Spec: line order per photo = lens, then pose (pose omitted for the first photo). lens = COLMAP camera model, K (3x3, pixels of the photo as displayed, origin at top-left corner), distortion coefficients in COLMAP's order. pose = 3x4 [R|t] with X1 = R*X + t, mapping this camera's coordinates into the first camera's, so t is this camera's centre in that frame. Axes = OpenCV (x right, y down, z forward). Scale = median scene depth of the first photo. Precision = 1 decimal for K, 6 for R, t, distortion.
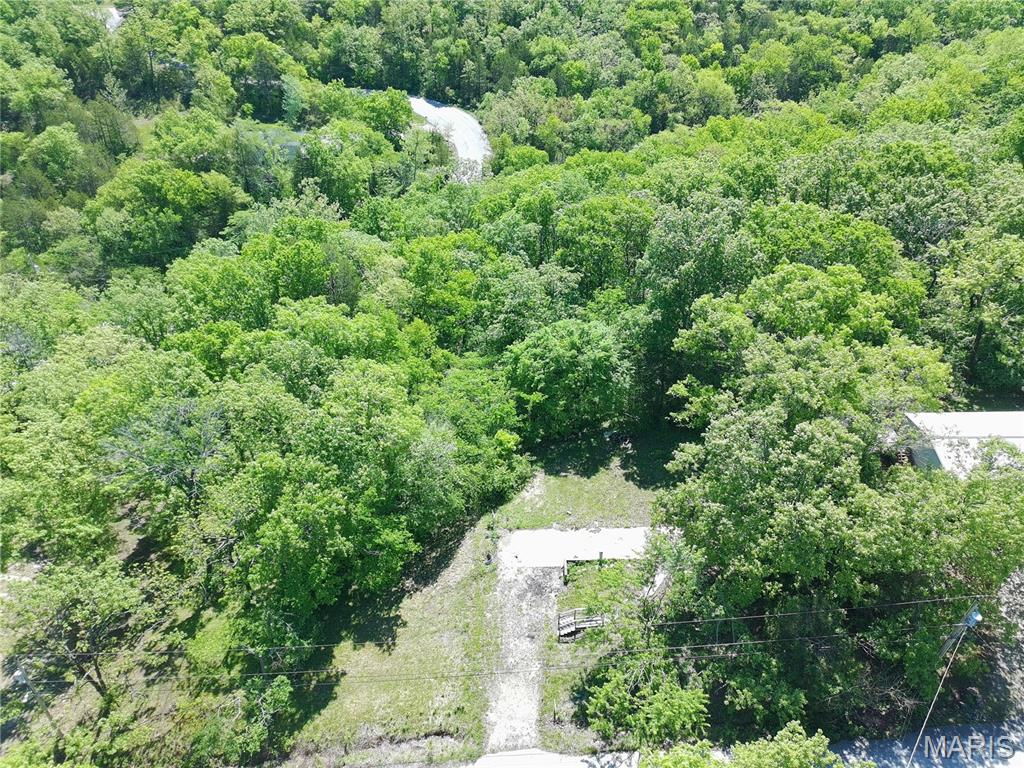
lens RADIAL K [[756.1, 0, 513.2], [0, 756.1, 380.3], [0, 0, 1]] dist [0.051511, -0.006906]
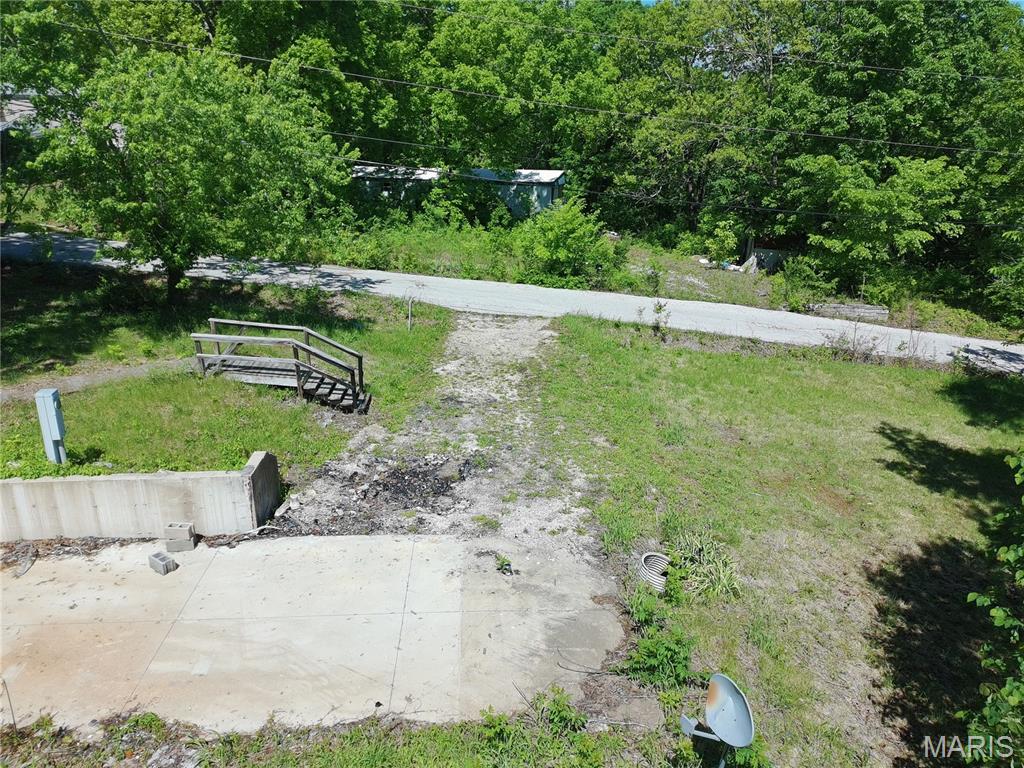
lens RADIAL K [[756.1, 0, 513.2], [0, 756.1, 380.3], [0, 0, 1]] dist [0.051511, -0.006906]
pose [[-0.999465, 0.016965, -0.027980, 0.008355], [-0.013933, 0.553052, 0.833030, 0.079450], [0.029607, 0.832974, -0.552520, 1.368588]]
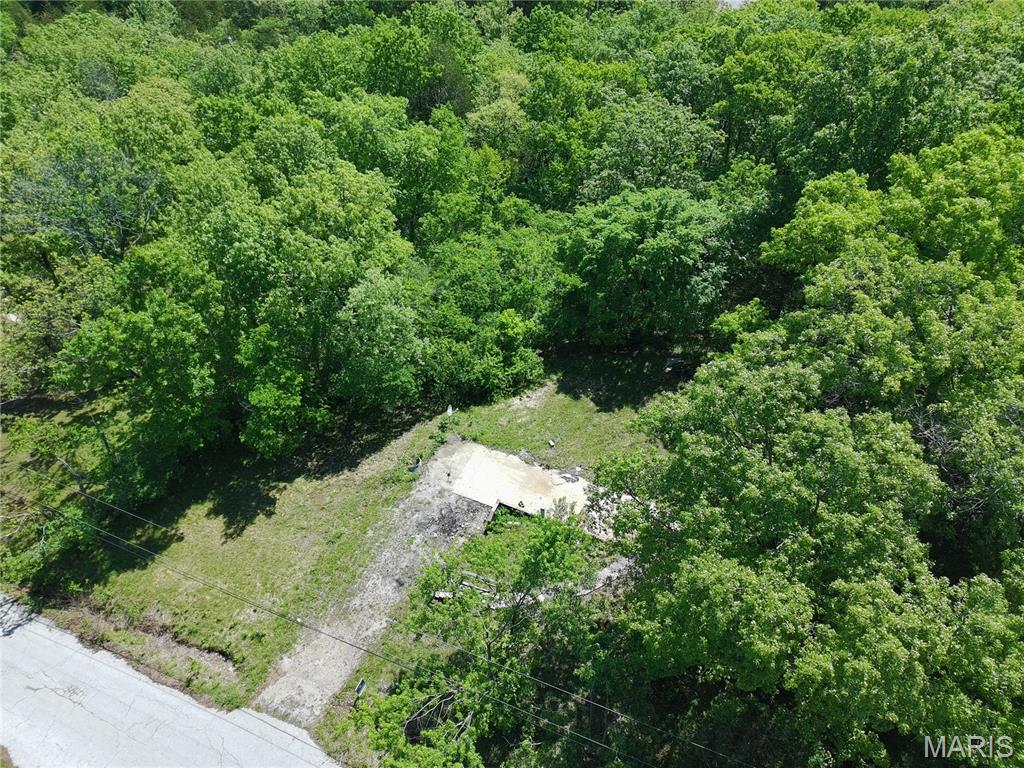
lens RADIAL K [[756.1, 0, 513.2], [0, 756.1, 380.3], [0, 0, 1]] dist [0.051511, -0.006906]
pose [[0.904626, 0.301669, -0.301077, 0.324924], [-0.259186, 0.950158, 0.173267, 0.006346], [0.338340, -0.078707, 0.937727, 0.446537]]
